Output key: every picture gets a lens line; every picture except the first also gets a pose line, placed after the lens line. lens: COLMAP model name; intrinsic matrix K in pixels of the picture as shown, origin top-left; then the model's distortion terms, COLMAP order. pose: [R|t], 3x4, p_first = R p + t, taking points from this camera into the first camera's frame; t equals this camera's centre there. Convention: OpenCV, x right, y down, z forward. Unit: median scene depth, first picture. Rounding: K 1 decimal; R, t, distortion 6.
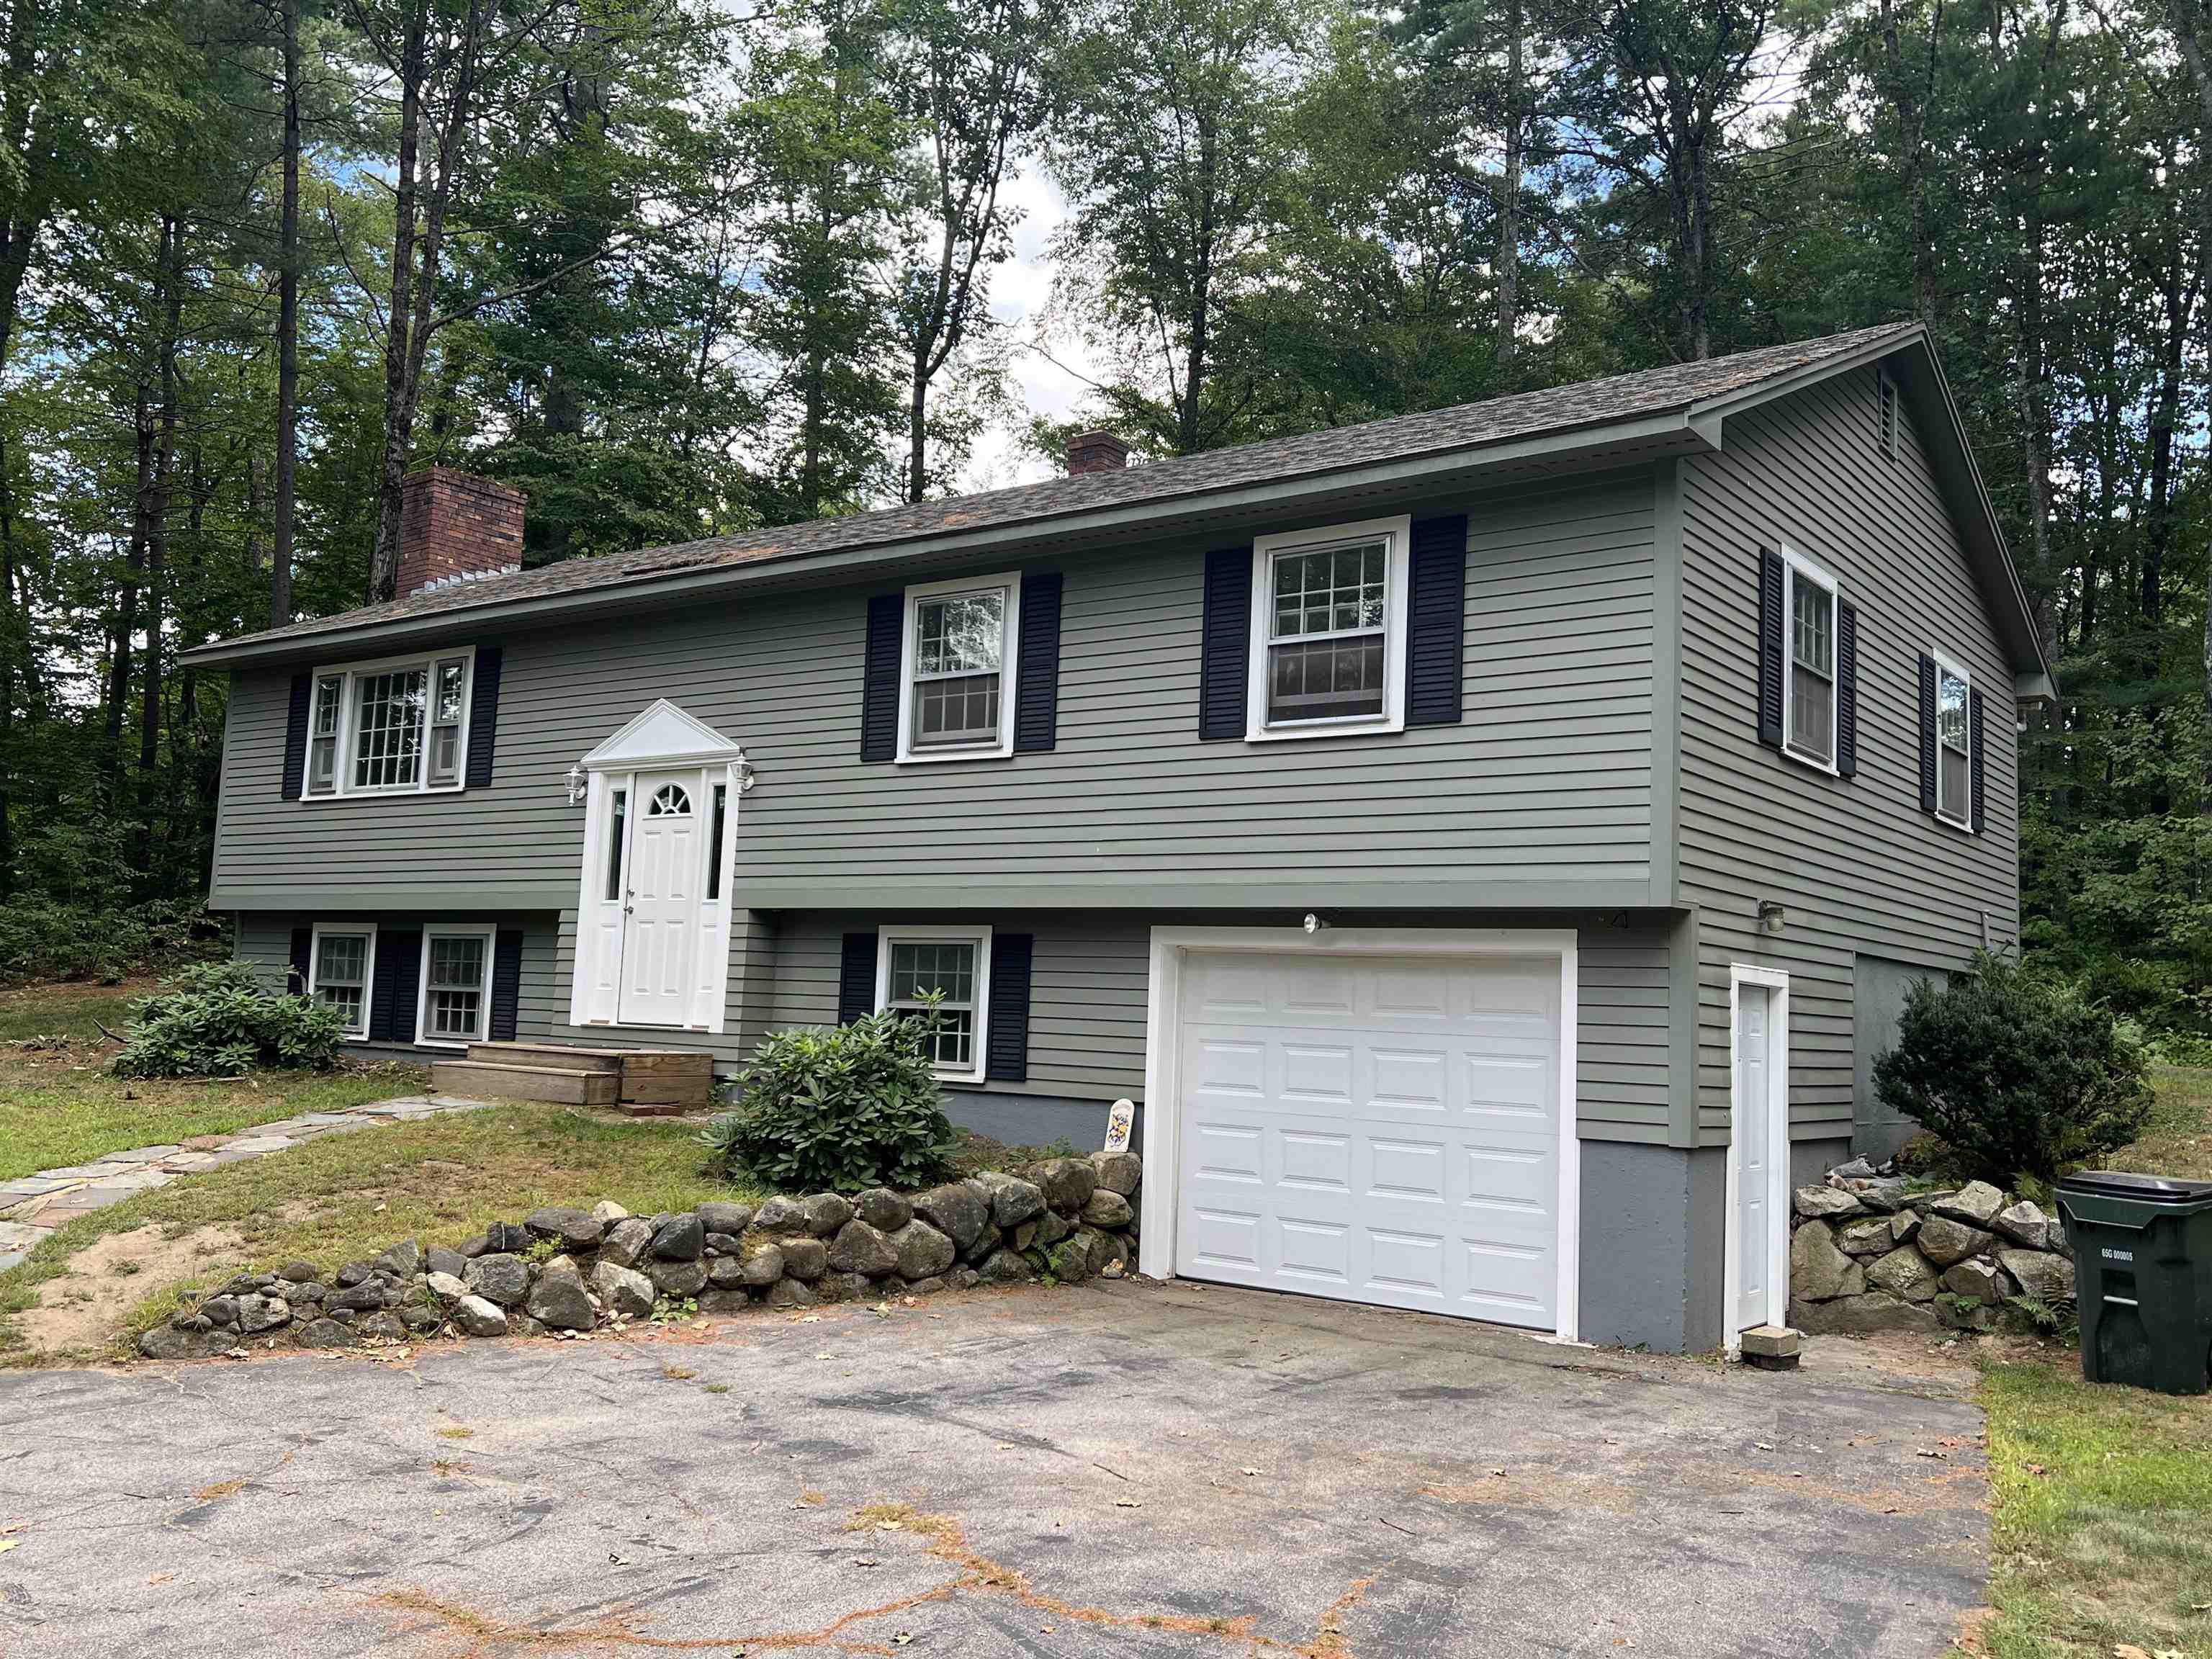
lens RADIAL K [[1544.5, 0, 1106.0], [0, 1544.5, 829.5], [0, 0, 1]] dist [0.091759, -0.000059]
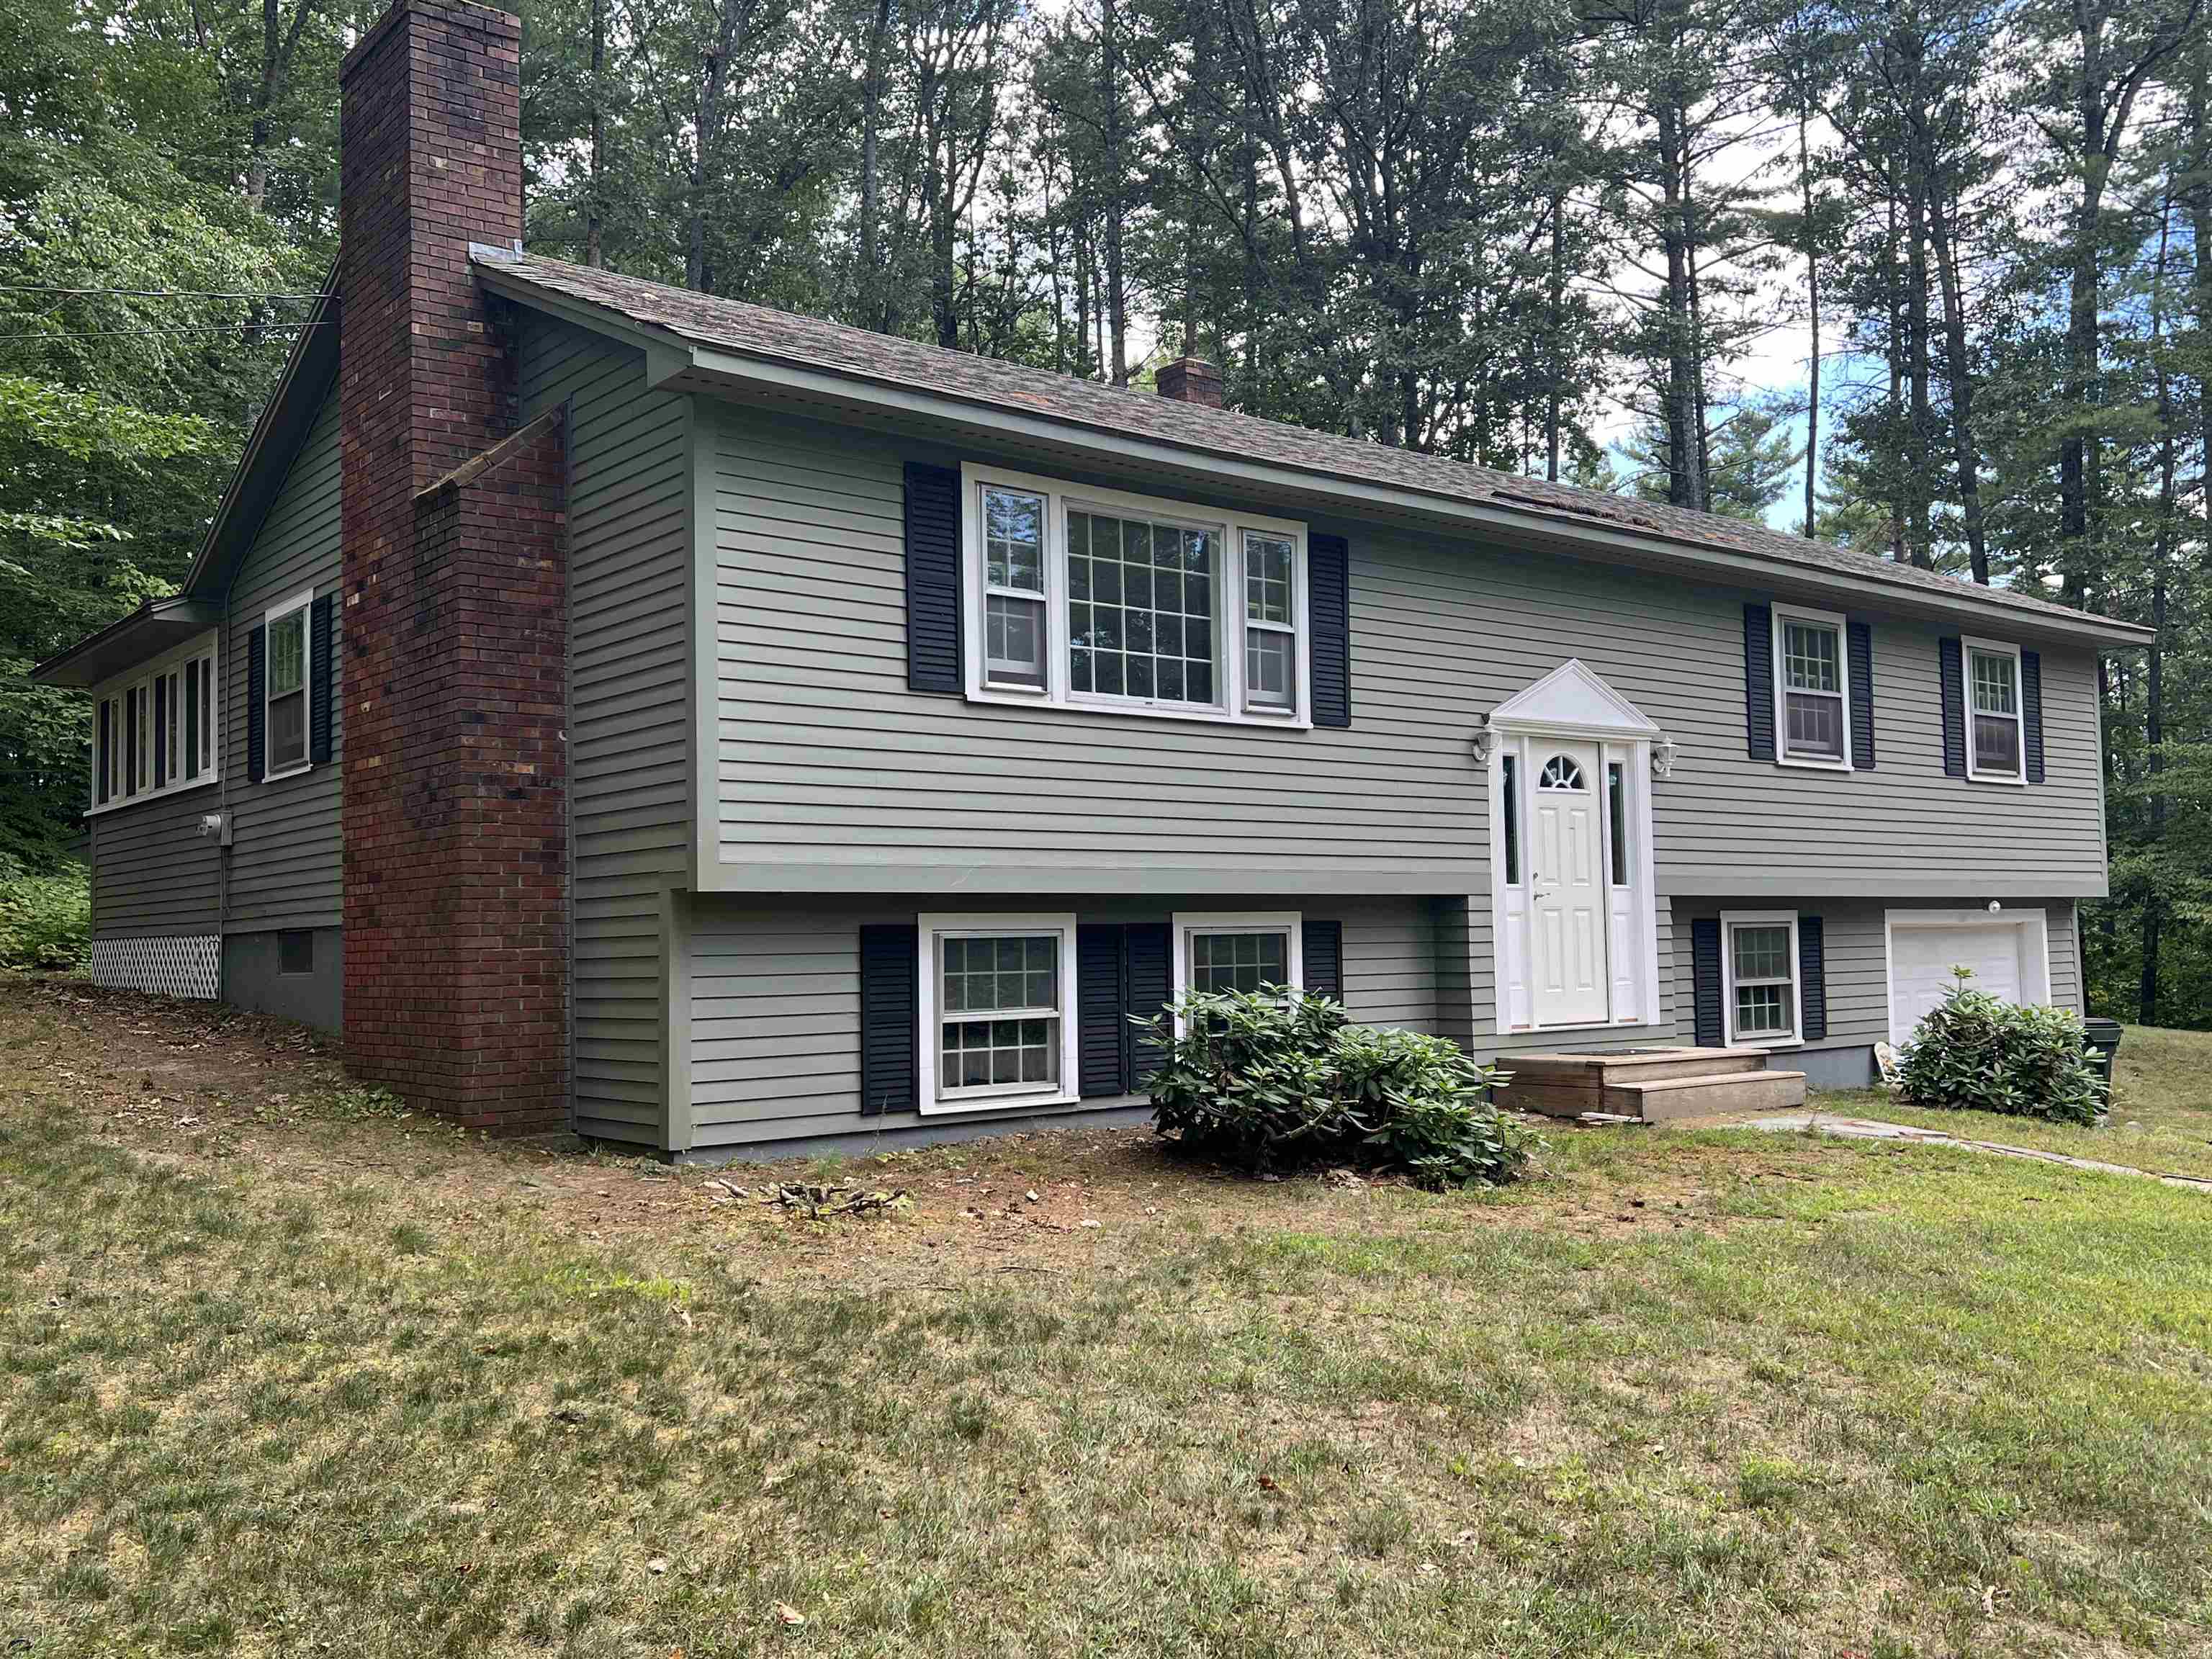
lens RADIAL K [[1952.3, 0, 1104.8], [0, 1952.3, 895.0], [0, 0, 1]] dist [0.089412, 0.000218]
pose [[0.307995, 0.001019, 0.951387, -1.438274], [-0.052142, 0.998515, 0.015811, 0.047143], [-0.949958, -0.054477, 0.307591, 0.903918]]
